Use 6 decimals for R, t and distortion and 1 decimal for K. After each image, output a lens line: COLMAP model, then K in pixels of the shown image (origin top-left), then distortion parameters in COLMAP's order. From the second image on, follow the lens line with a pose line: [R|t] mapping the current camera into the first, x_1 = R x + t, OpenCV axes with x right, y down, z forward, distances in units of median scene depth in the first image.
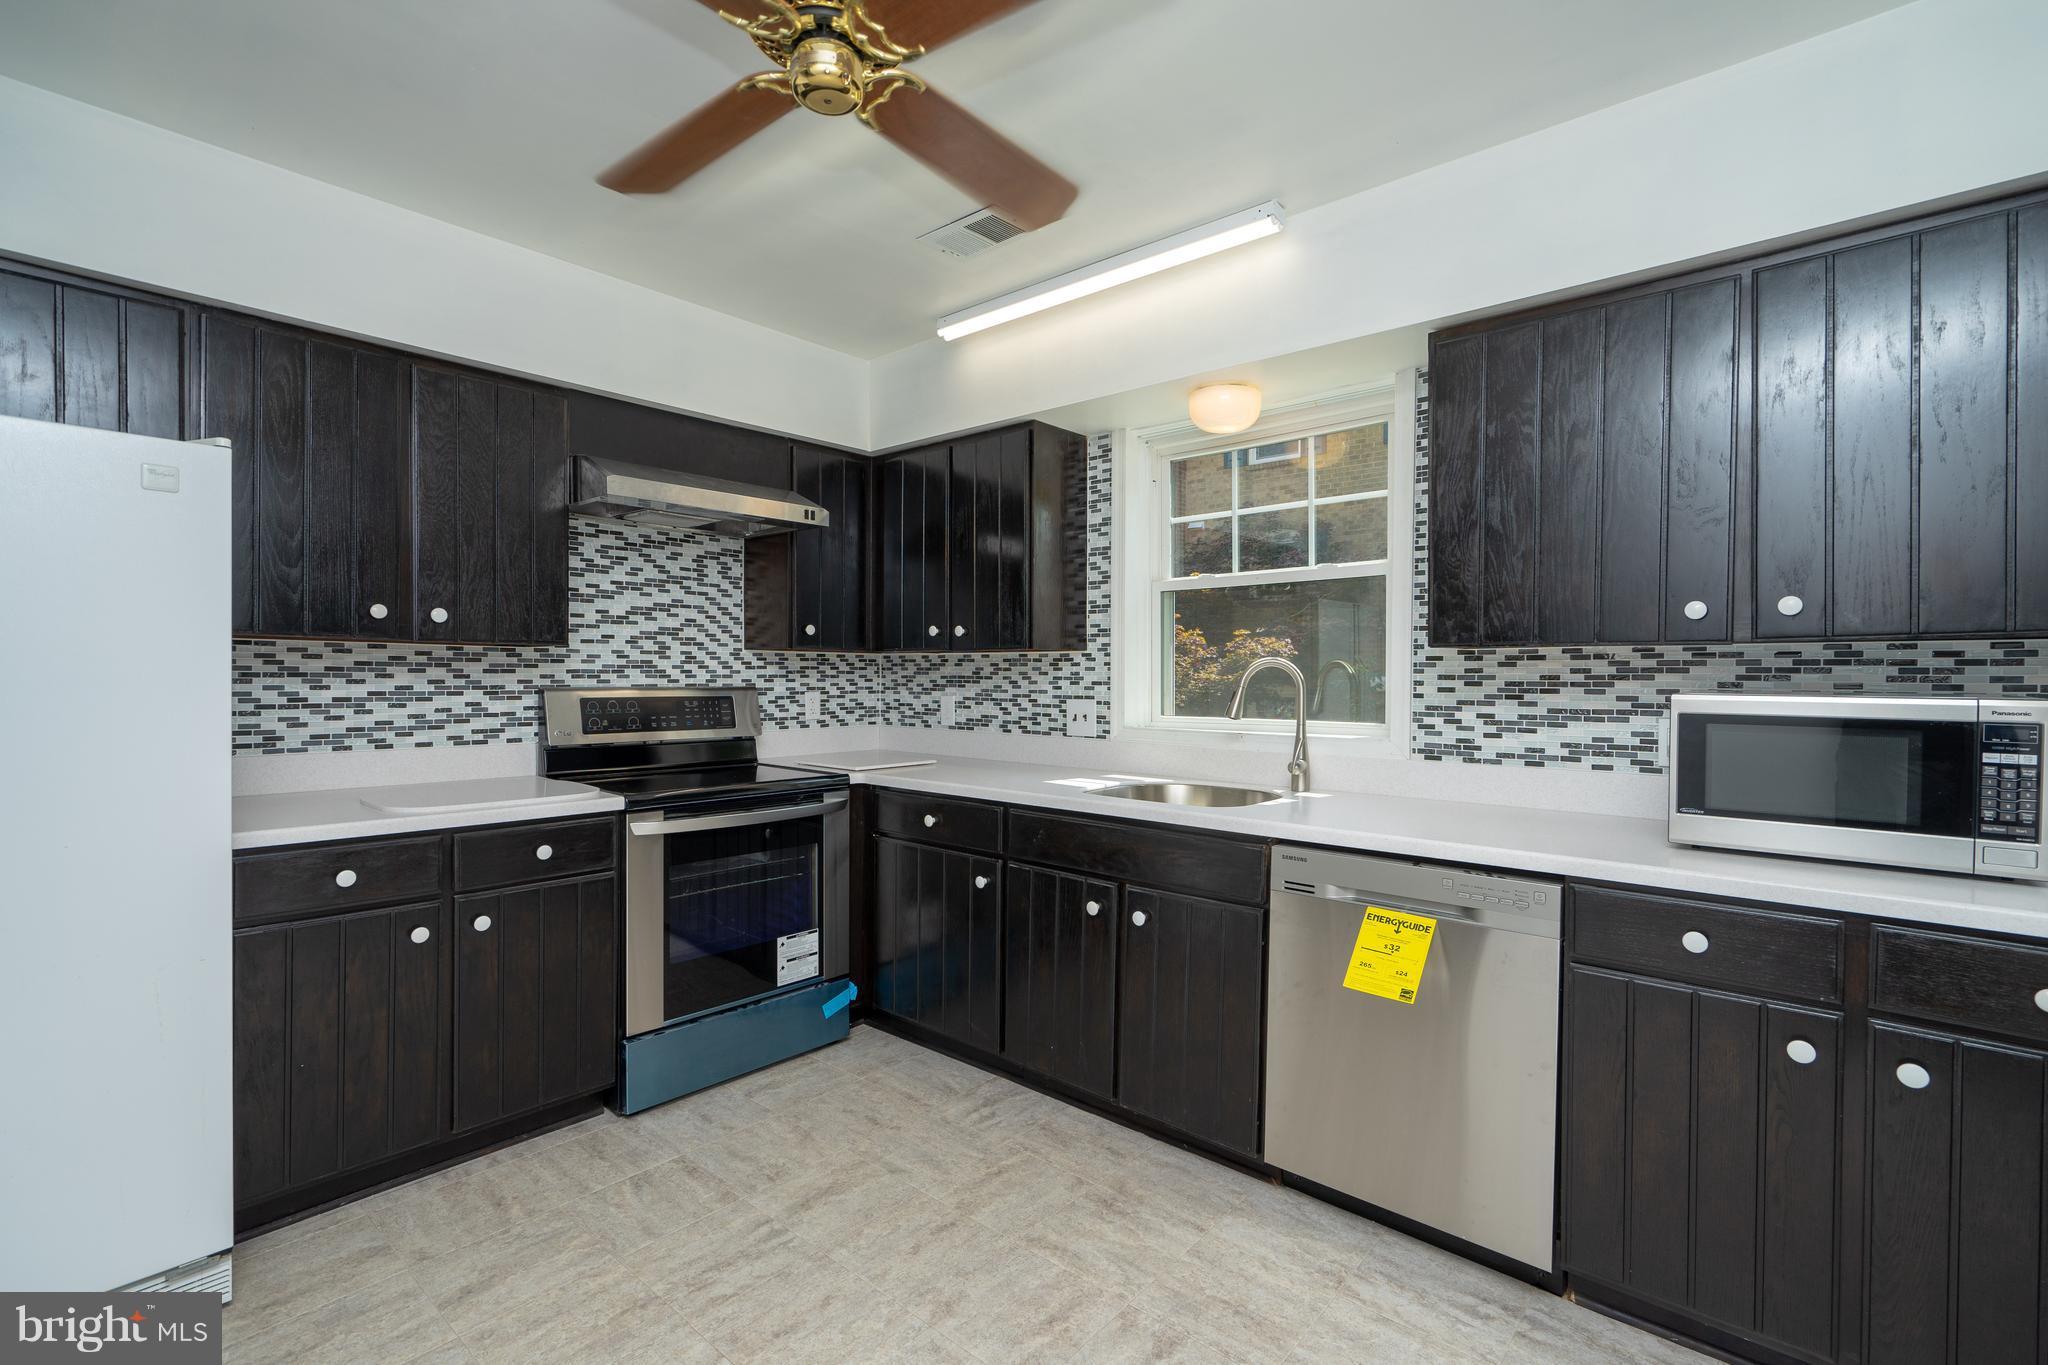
lens RADIAL K [[915.5, 0, 1032.1], [0, 915.5, 682.8], [0, 0, 1]] dist [-0.006732, 0.002008]
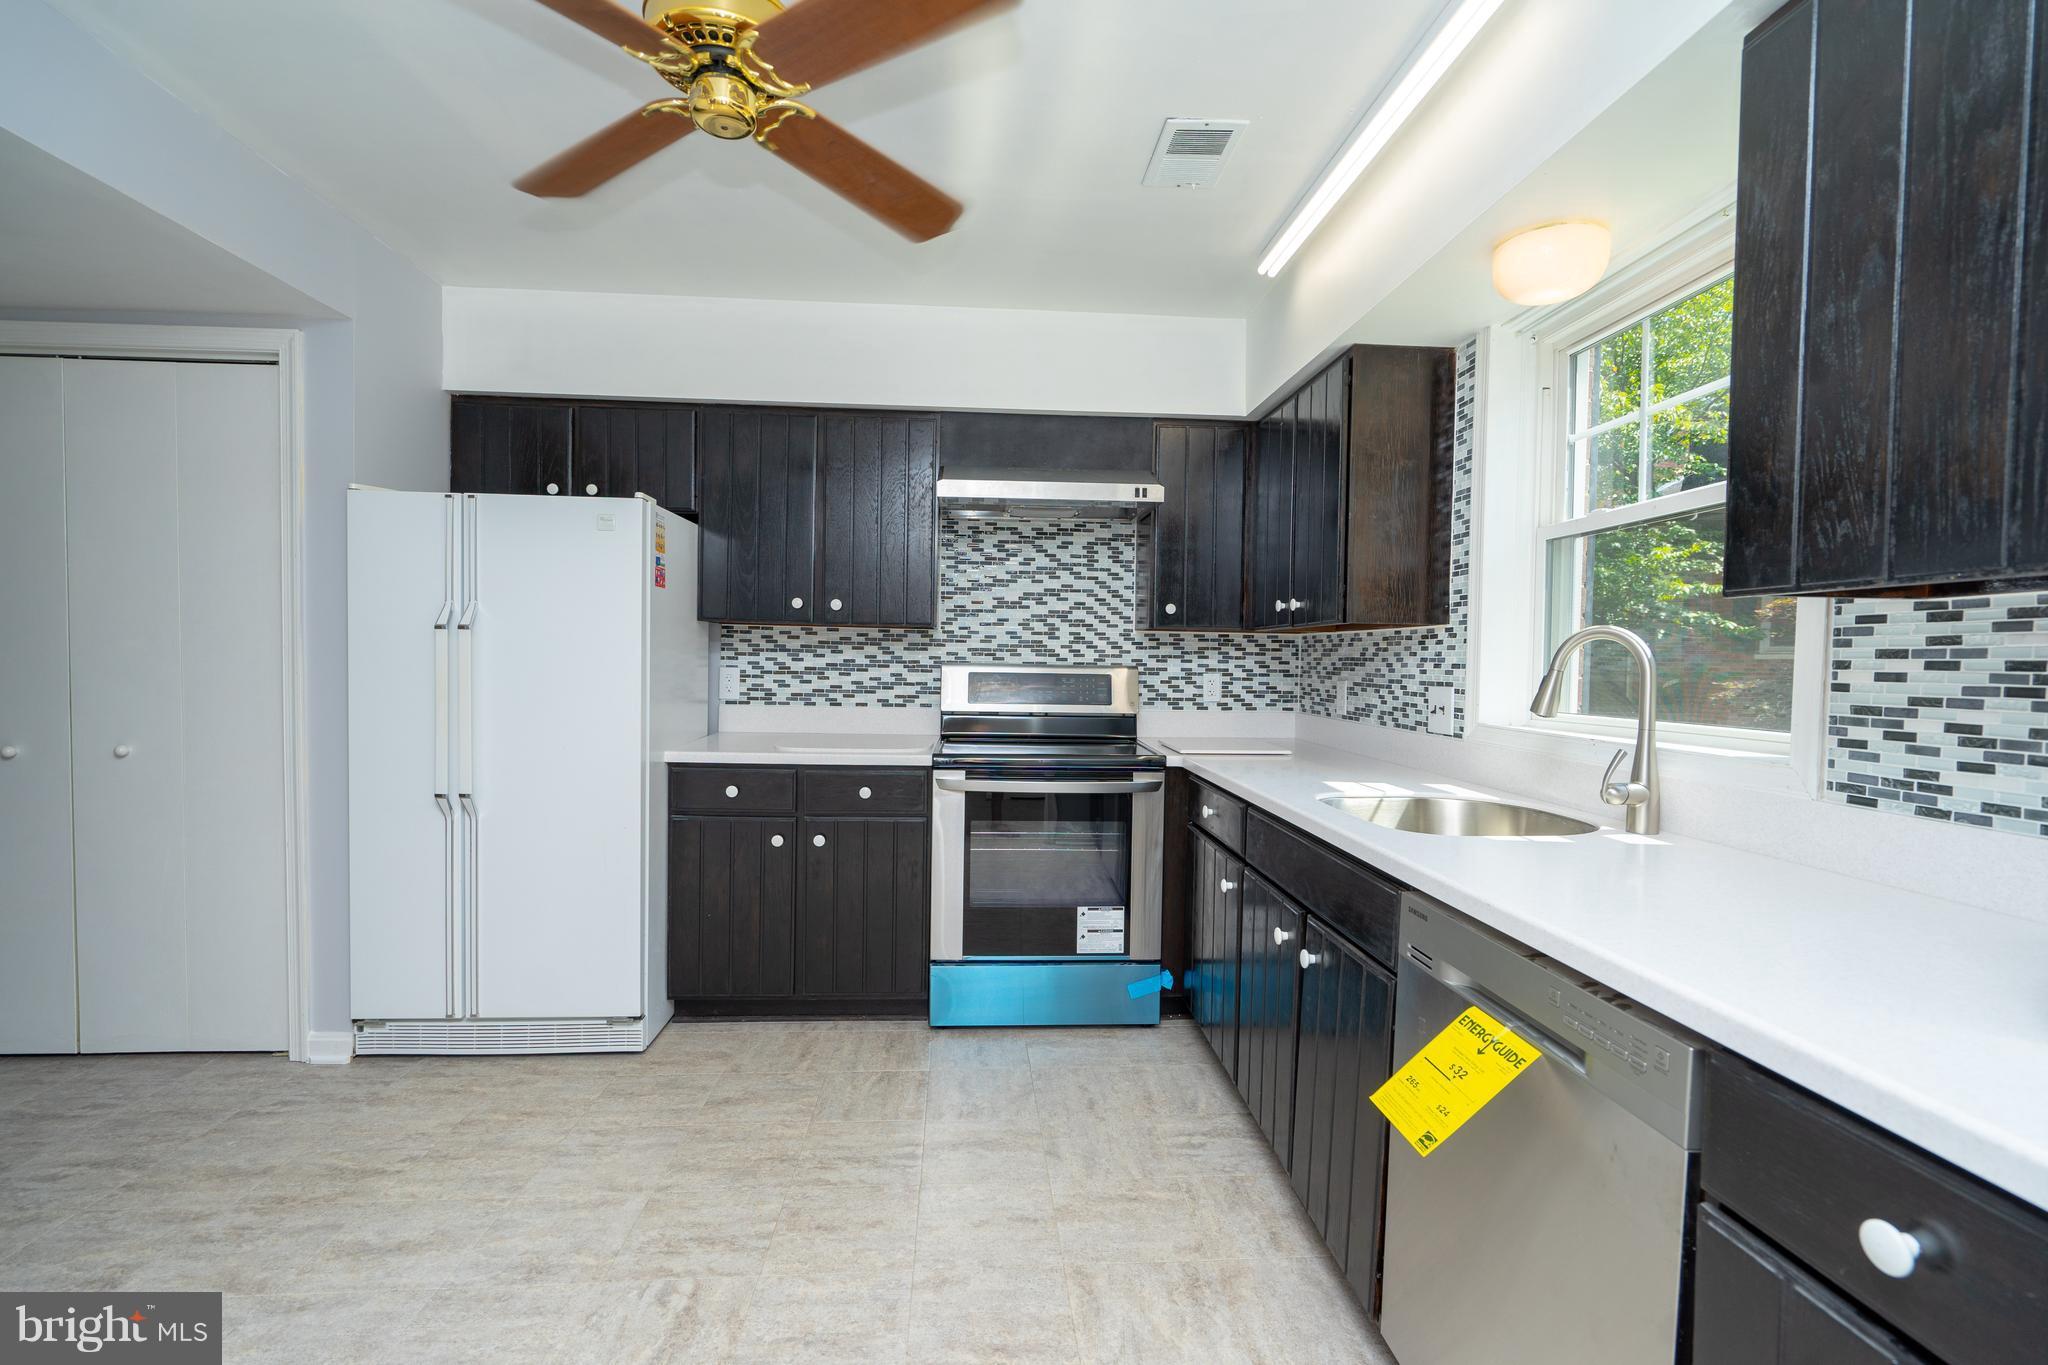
lens RADIAL K [[915.5, 0, 1032.1], [0, 915.5, 682.8], [0, 0, 1]] dist [-0.006732, 0.002008]
pose [[0.709429, 0.024739, -0.704343, 0.381395], [-0.018810, 0.999692, 0.016167, 0.009496], [0.704526, 0.001780, 0.709676, 0.212235]]
